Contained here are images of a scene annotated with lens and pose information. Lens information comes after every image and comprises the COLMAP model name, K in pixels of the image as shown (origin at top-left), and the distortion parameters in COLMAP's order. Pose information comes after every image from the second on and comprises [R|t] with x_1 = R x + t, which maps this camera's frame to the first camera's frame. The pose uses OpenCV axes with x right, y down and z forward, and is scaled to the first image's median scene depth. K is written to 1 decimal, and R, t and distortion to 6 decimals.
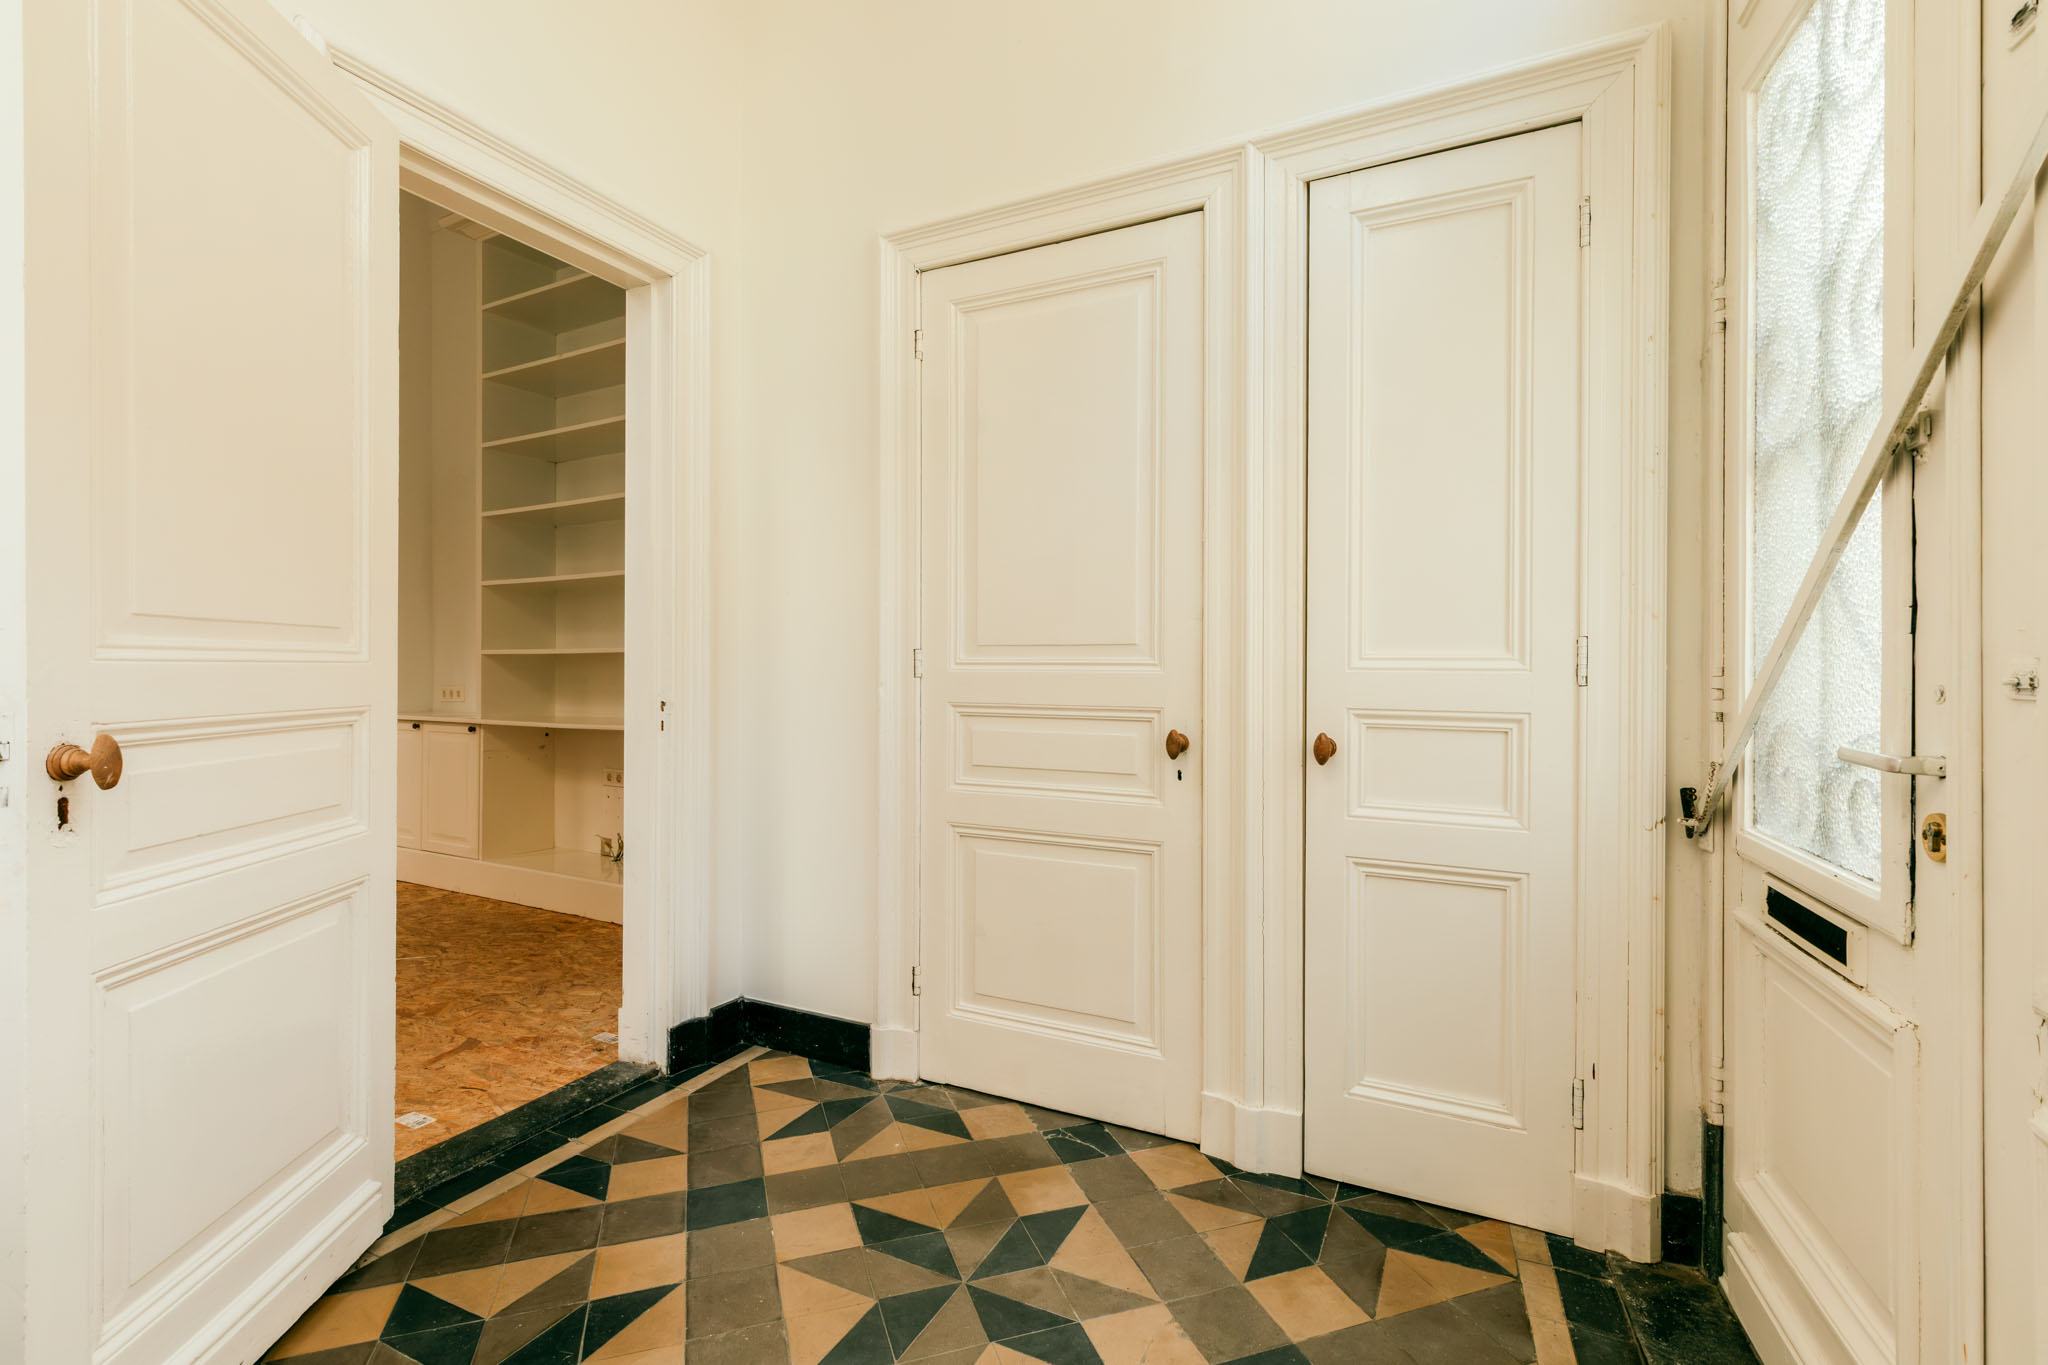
lens RADIAL K [[907.3, 0, 1024.0], [0, 907.3, 682.5], [0, 0, 1]] dist [-0.000146, -0.000025]
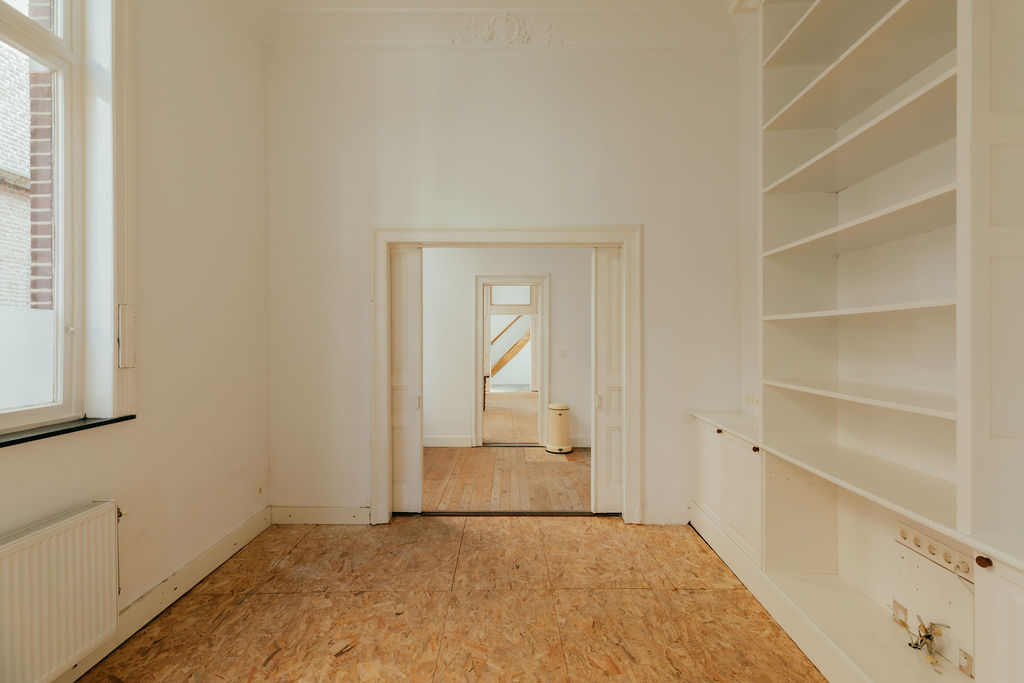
lens RADIAL K [[453.6, 0, 512.0], [0, 453.6, 341.5], [0, 0, 1]] dist [-0.000146, -0.000025]
pose [[0.454868, -0.001578, -0.890557, -0.250996], [-0.001528, 0.999996, -0.002552, -0.080041], [0.890558, 0.002522, 0.454864, 0.485863]]
